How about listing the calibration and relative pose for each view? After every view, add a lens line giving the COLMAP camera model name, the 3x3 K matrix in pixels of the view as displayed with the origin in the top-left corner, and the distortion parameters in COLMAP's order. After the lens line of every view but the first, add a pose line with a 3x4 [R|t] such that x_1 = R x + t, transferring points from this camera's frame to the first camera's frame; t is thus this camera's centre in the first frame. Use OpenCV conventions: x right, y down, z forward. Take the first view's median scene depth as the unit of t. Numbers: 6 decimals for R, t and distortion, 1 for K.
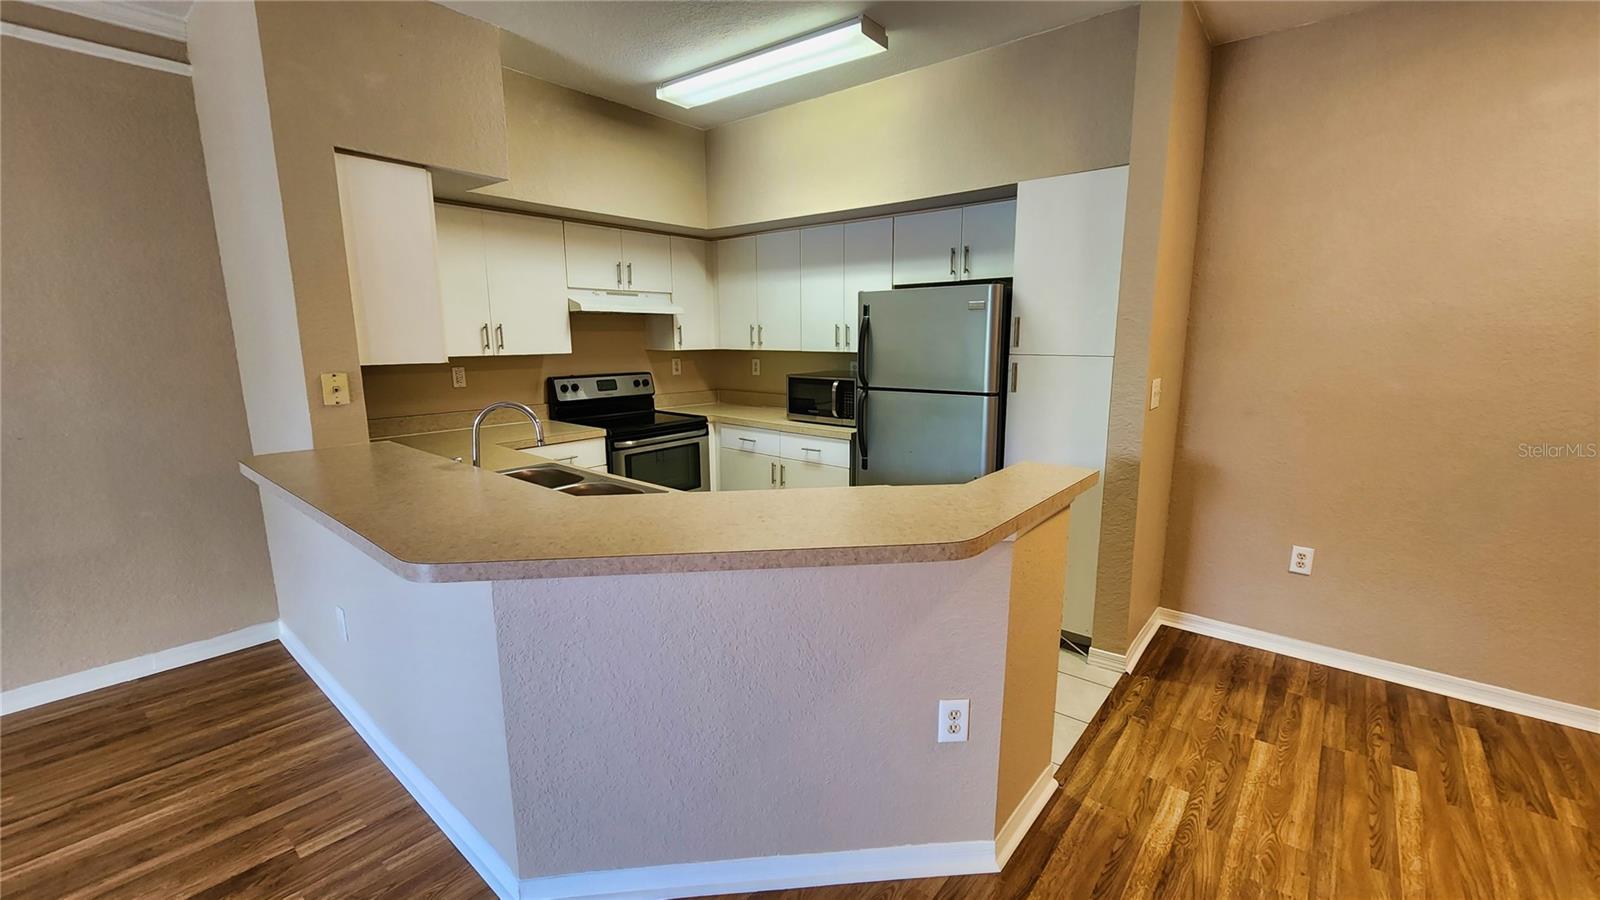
lens RADIAL K [[651.5, 0, 812.4], [0, 651.5, 446.8], [0, 0, 1]] dist [0.004926, -0.002963]
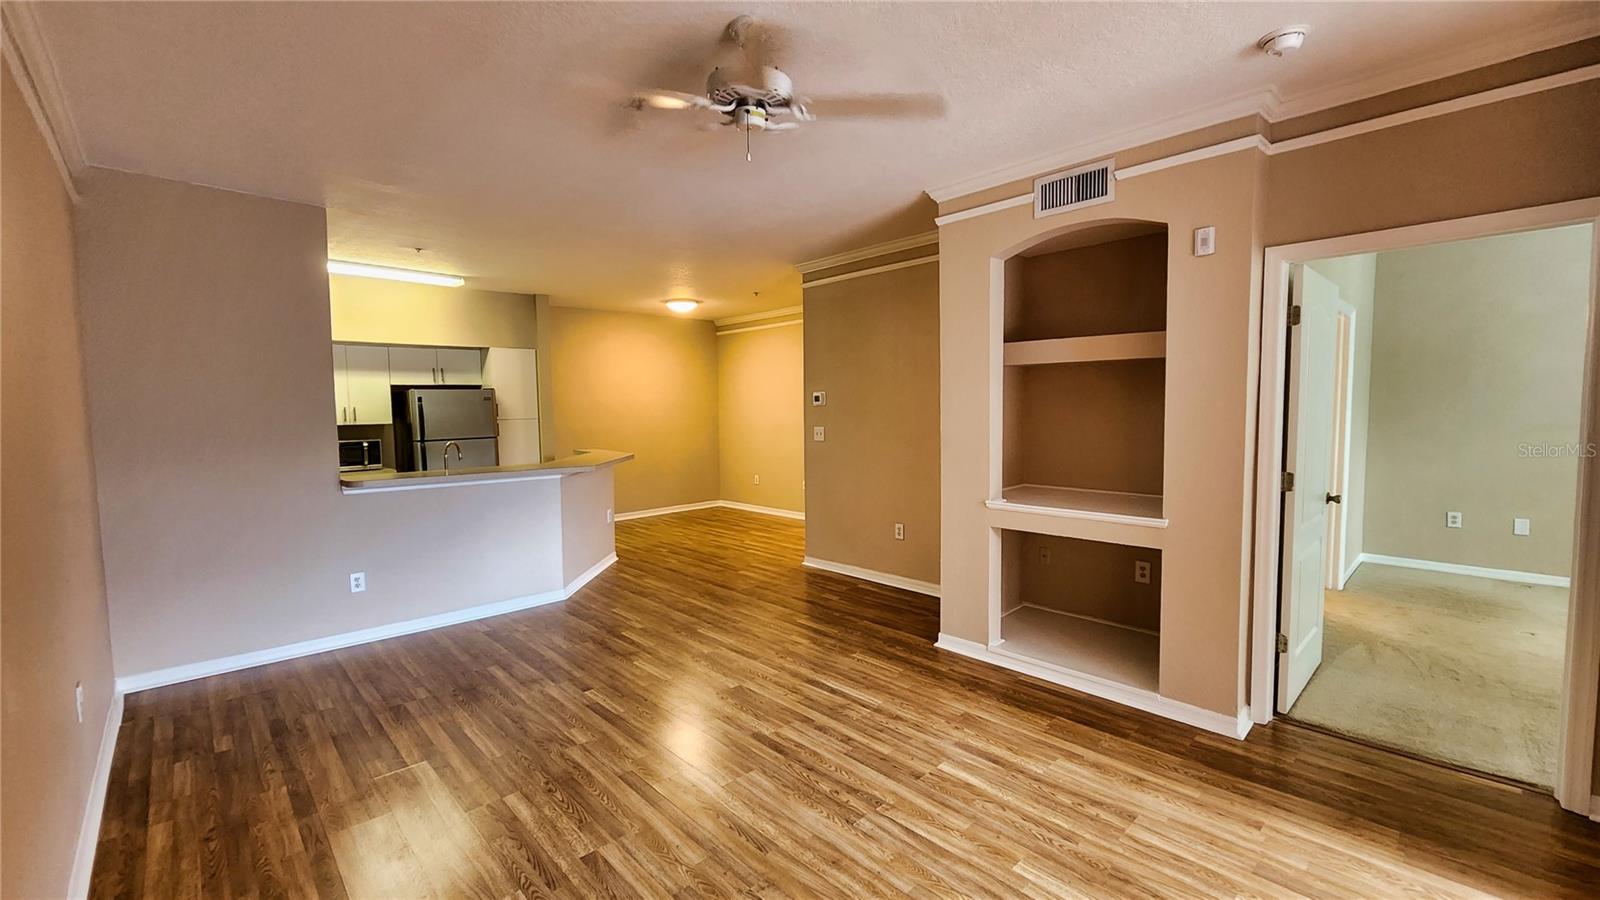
lens RADIAL K [[651.5, 0, 812.1], [0, 651.5, 445.0], [0, 0, 1]] dist [0.004926, -0.002963]
pose [[0.111674, -0.060790, 0.991884, -1.558653], [0.187124, 0.981558, 0.039089, 0.053126], [-0.975968, 0.181240, 0.120990, -0.286117]]
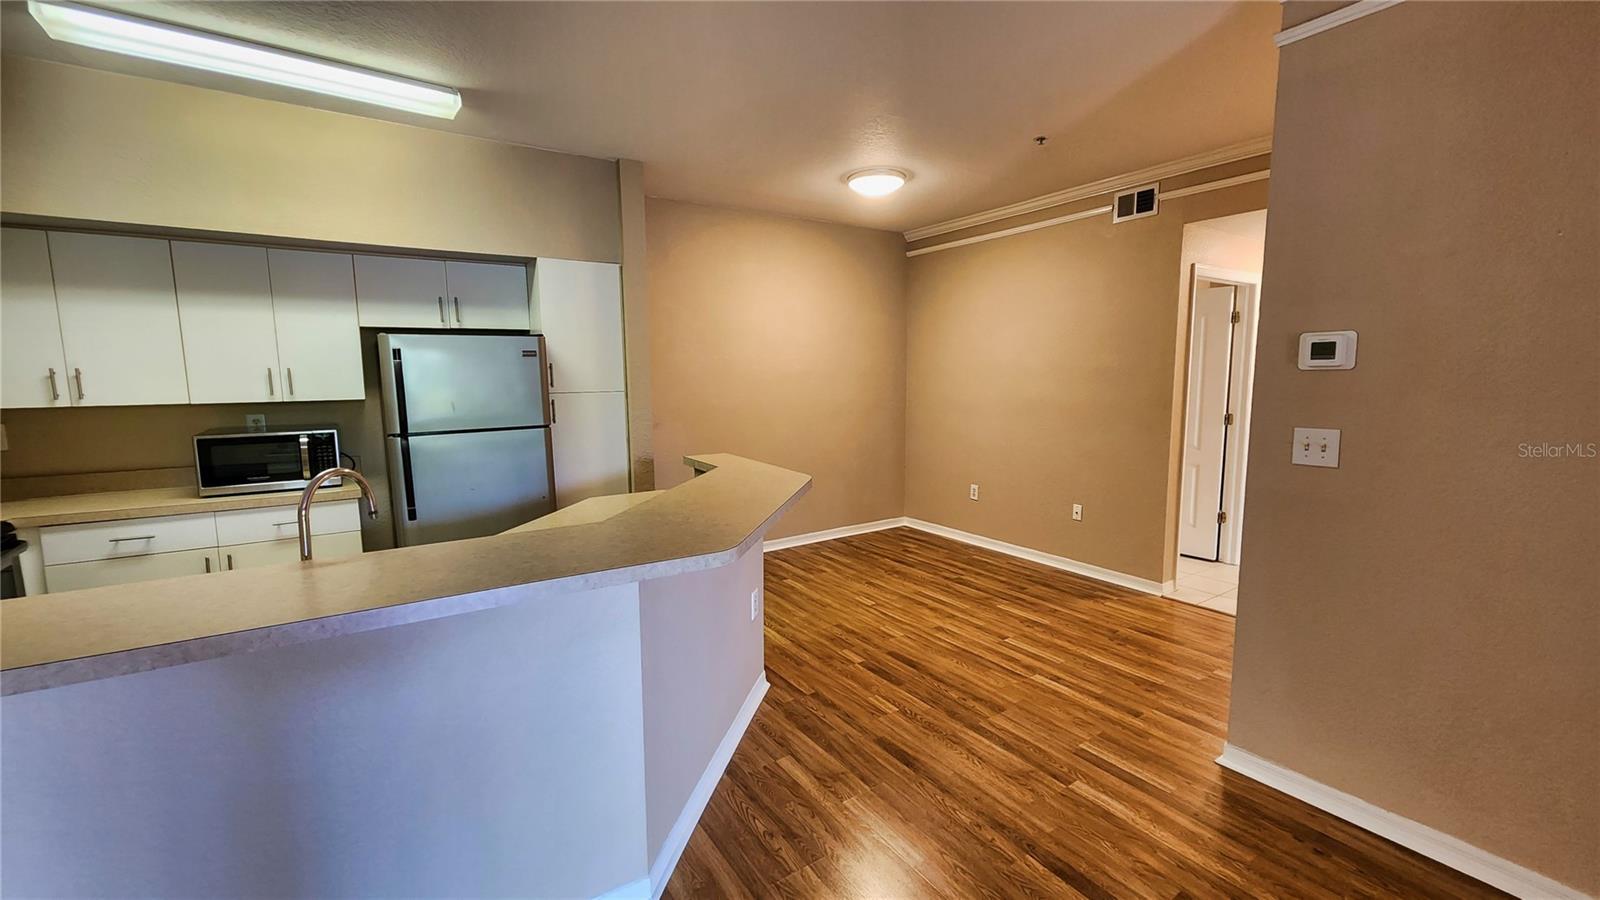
lens RADIAL K [[651.5, 0, 812.6], [0, 651.5, 450.1], [0, 0, 1]] dist [0.004926, -0.002963]
pose [[0.278478, -0.116799, 0.953314, -0.634544], [0.175684, 0.982026, 0.068996, -0.027803], [-0.944238, 0.148268, 0.293992, 0.153139]]
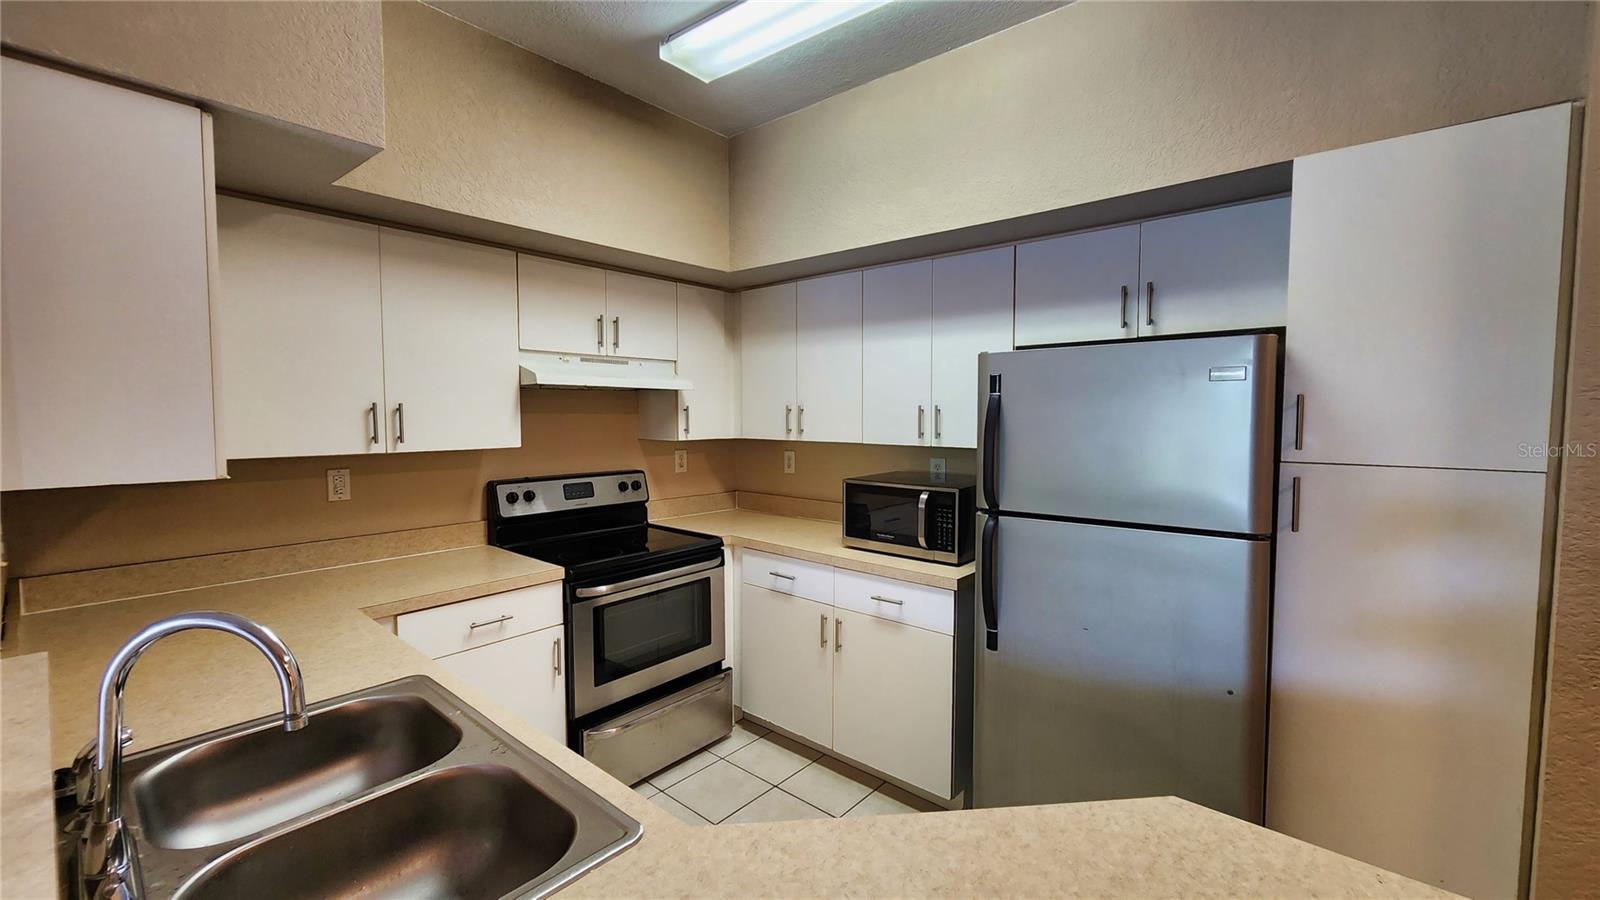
lens RADIAL K [[651.5, 0, 811.7], [0, 651.5, 446.3], [0, 0, 1]] dist [0.004926, -0.002963]
pose [[0.999909, 0.004489, -0.012745, -0.073751], [-0.005987, 0.992756, -0.119995, -0.073674], [0.012114, 0.120060, 0.992693, 0.383280]]
